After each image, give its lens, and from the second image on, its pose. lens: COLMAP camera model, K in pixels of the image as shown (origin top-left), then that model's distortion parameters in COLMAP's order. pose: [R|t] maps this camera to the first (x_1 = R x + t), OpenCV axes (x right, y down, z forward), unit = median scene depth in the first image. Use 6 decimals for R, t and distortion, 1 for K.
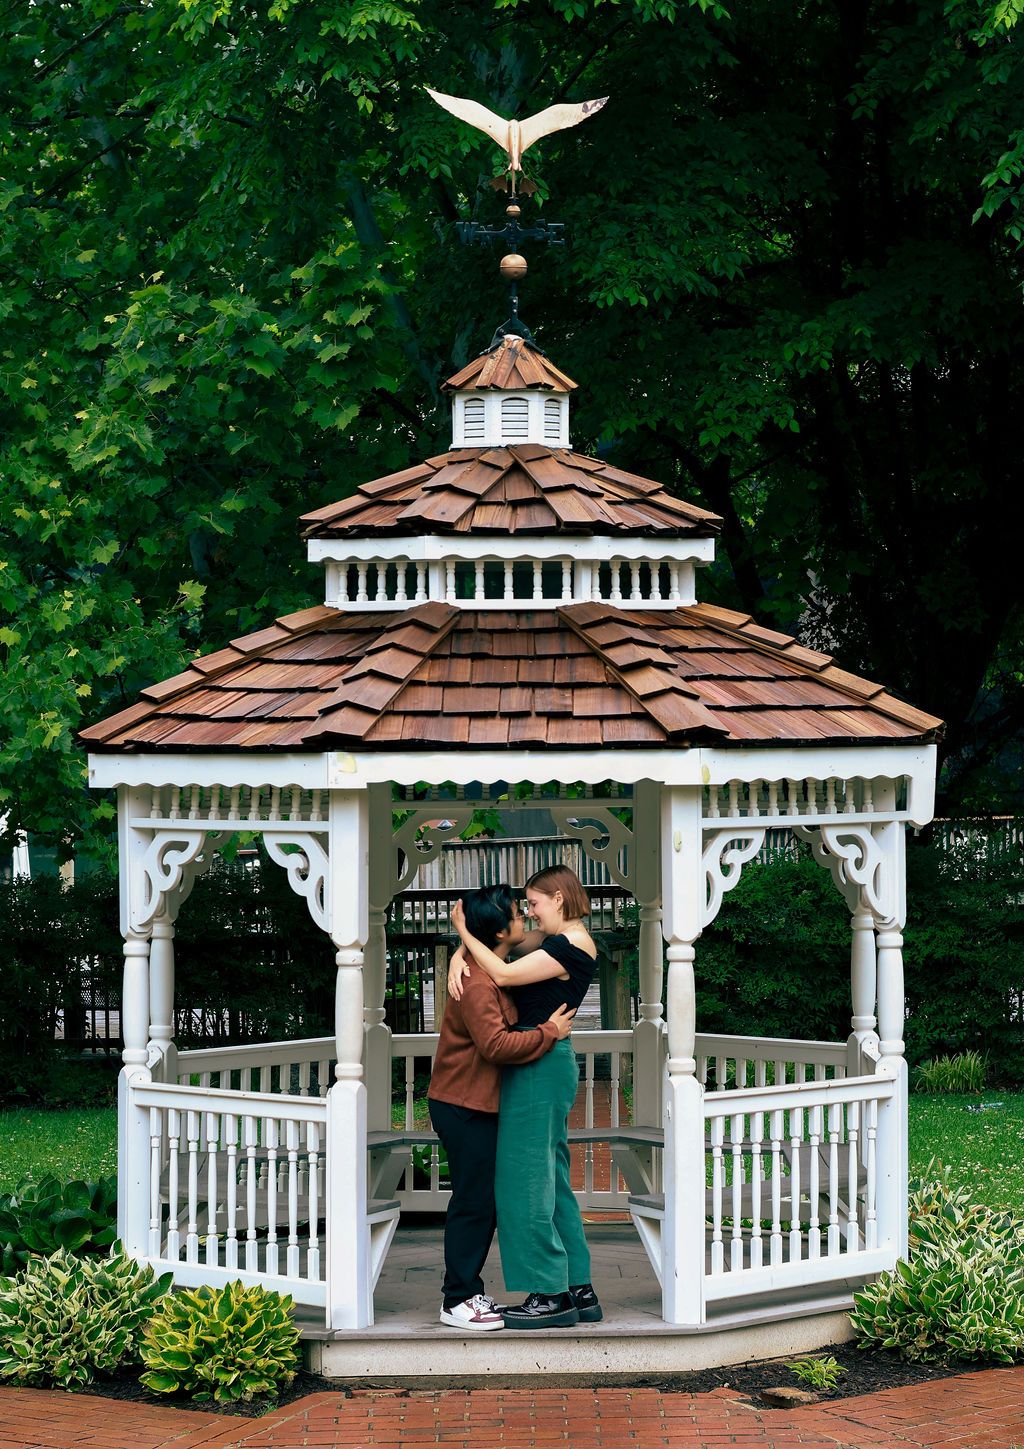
lens RADIAL K [[3825.9, 0, 512.0], [0, 3825.9, 724.5], [0, 0, 1]] dist [0.201785, 0.714137]
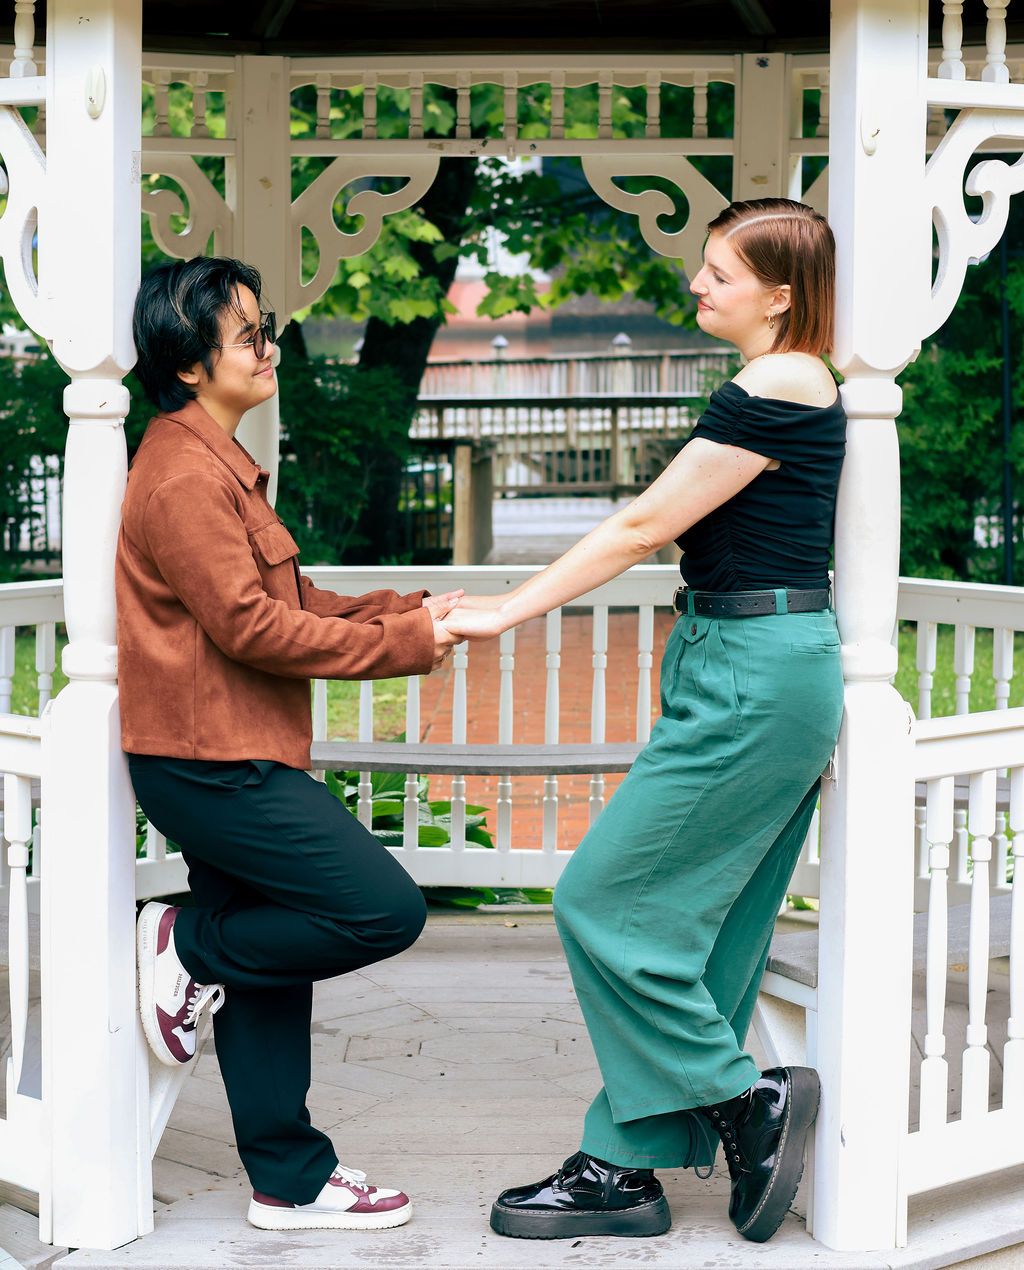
lens RADIAL K [[3468.3, 0, 512.0], [0, 3468.3, 635.0], [0, 0, 1]] dist [0.006685, 0.213763]
pose [[0.999789, 0.013265, -0.015709, 0.010765], [-0.011526, 0.994298, 0.106008, 0.044984], [0.017026, -0.105804, 0.994241, 0.607716]]
